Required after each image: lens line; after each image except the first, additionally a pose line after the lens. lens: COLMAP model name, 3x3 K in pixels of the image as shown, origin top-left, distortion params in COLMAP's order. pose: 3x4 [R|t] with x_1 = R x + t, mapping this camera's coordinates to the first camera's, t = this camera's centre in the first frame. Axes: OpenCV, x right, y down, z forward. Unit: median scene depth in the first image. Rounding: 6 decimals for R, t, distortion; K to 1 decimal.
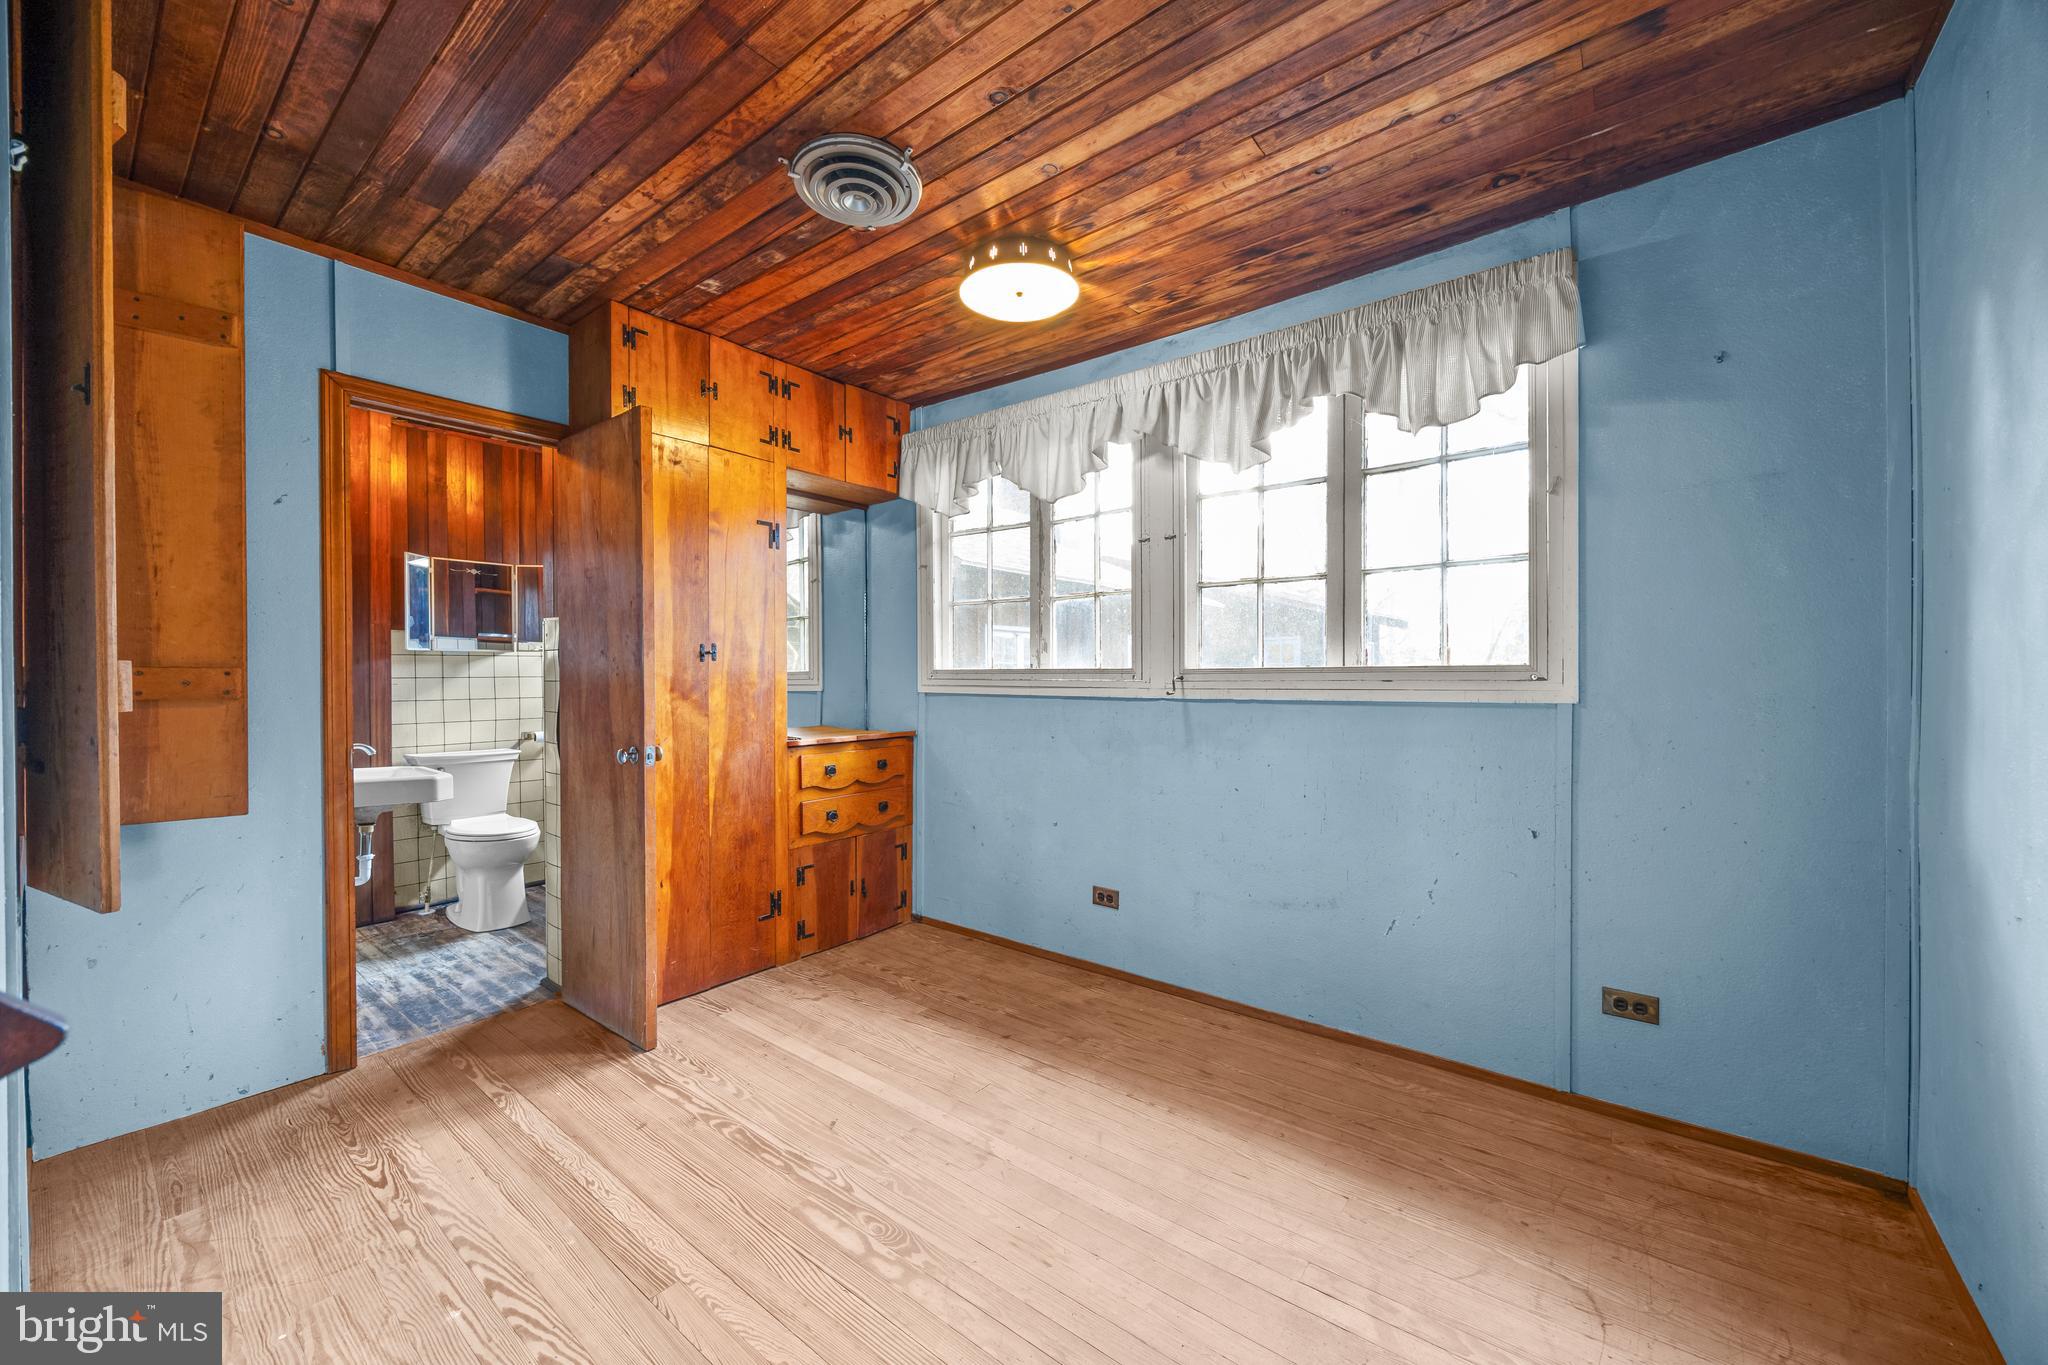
lens RADIAL K [[783.3, 0, 1010.5], [0, 783.3, 687.2], [0, 0, 1]] dist [-0.001476, 0.000309]
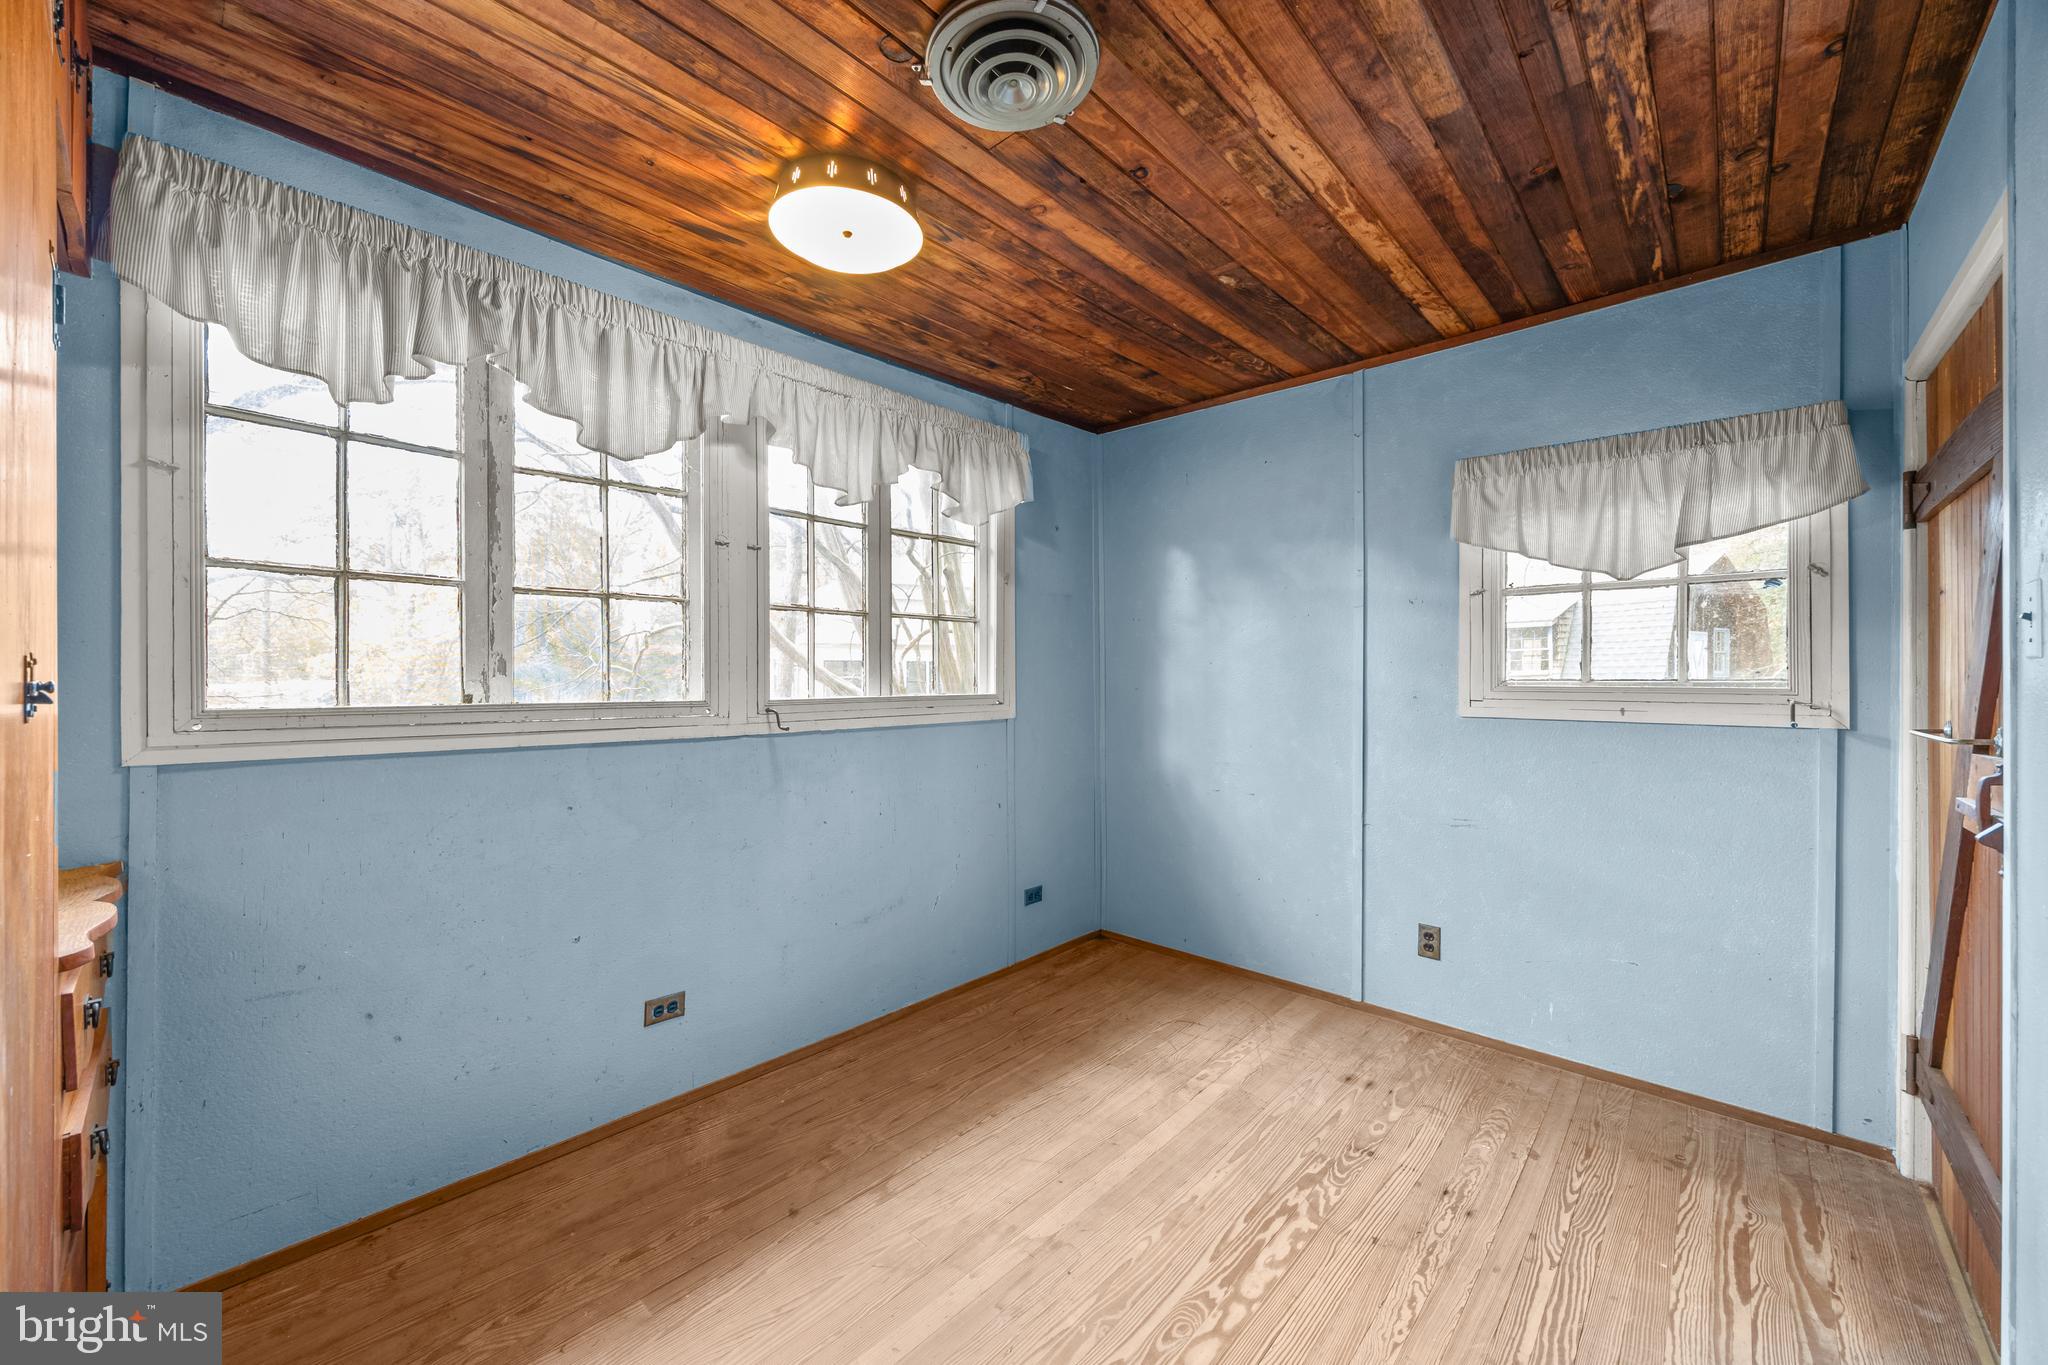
lens RADIAL K [[783.3, 0, 1021.4], [0, 783.3, 678.8], [0, 0, 1]] dist [-0.001476, 0.000309]
pose [[0.060714, -0.000298, 0.998155, -0.786232], [0.012488, 0.999922, -0.000461, -0.052978], [-0.998077, 0.012493, 0.060713, 0.803210]]
